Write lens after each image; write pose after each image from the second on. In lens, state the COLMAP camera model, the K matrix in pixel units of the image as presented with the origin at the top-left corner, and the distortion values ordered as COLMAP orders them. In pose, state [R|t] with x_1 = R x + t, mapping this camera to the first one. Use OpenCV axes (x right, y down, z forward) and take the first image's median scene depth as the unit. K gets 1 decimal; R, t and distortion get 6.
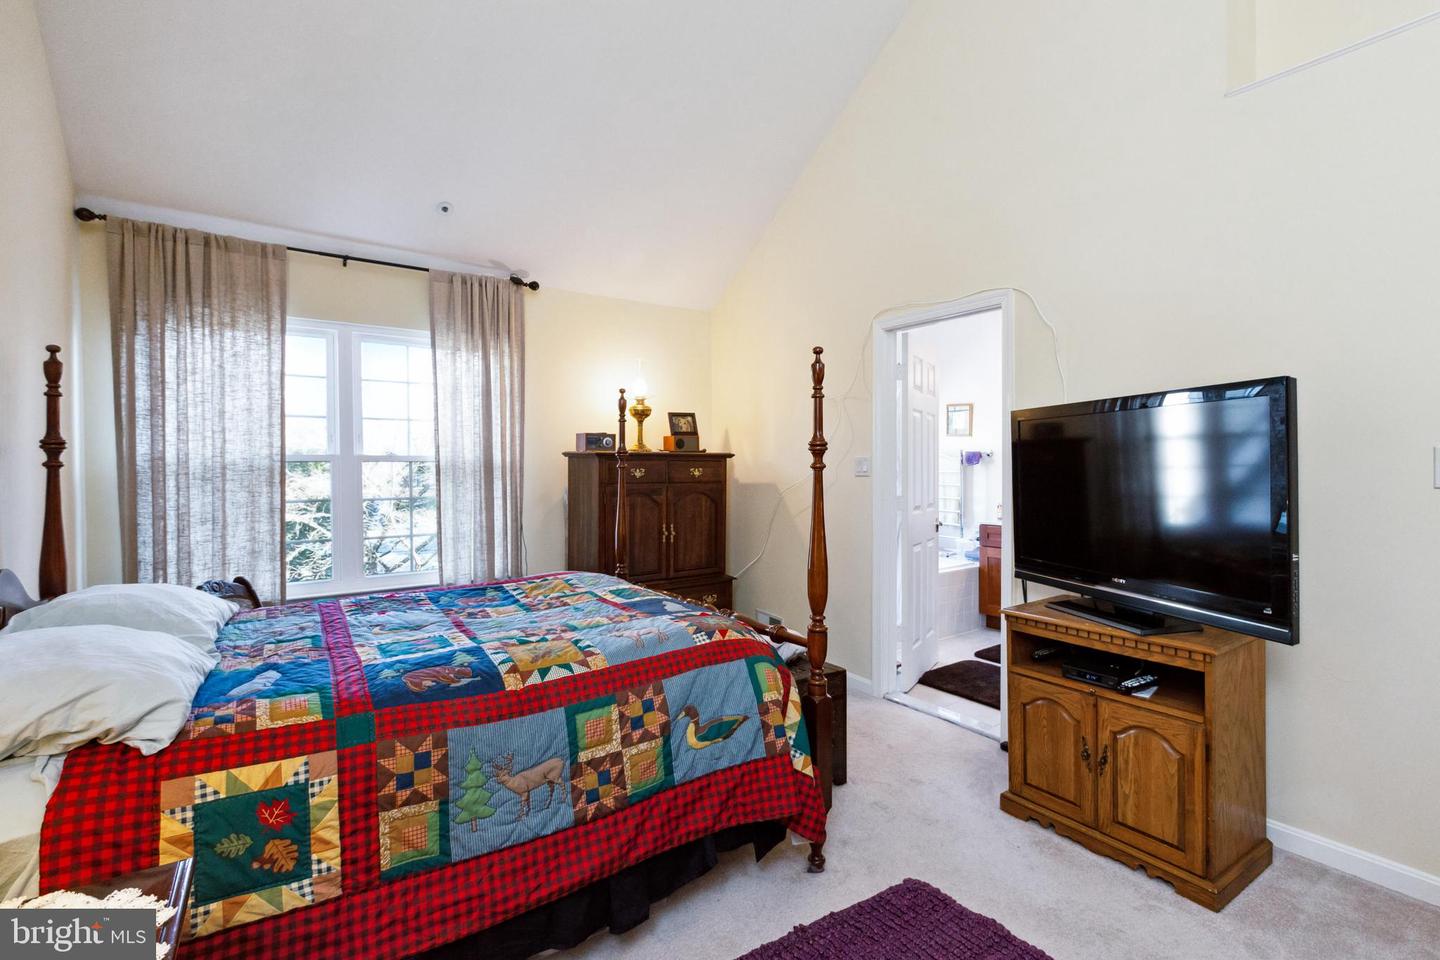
lens RADIAL K [[648.7, 0, 742.5], [0, 648.7, 472.0], [0, 0, 1]] dist [0.006340, -0.003609]
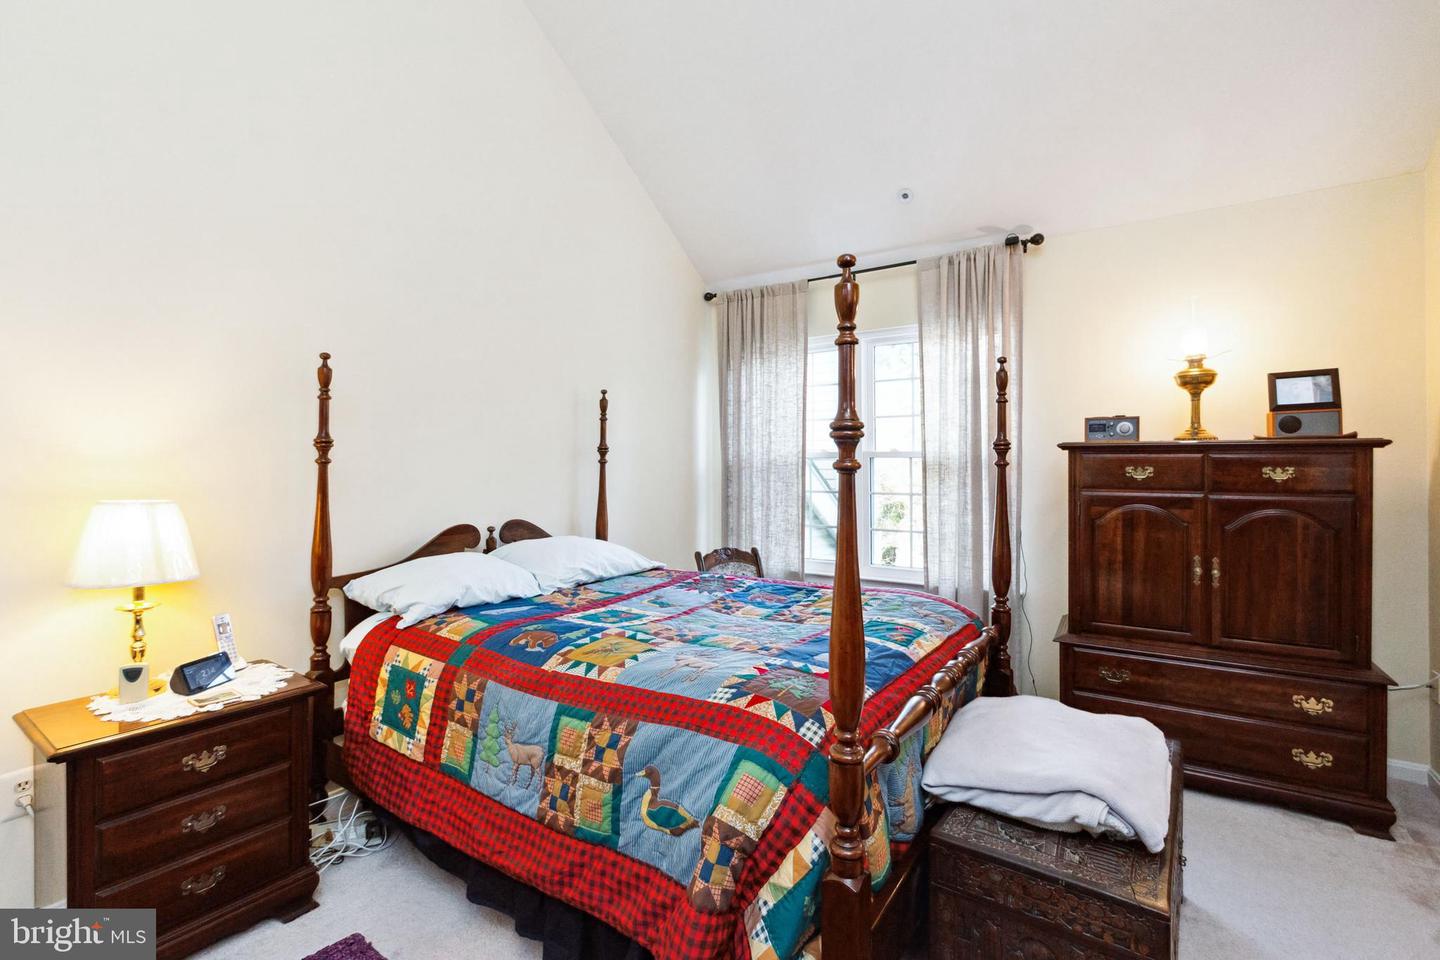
lens RADIAL K [[648.7, 0, 718.8], [0, 648.7, 466.4], [0, 0, 1]] dist [0.006340, -0.003609]
pose [[0.354761, 0.008369, -0.934920, 0.621537], [-0.008699, 0.999946, 0.005650, -0.010847], [0.934917, 0.006128, 0.354814, 0.719154]]
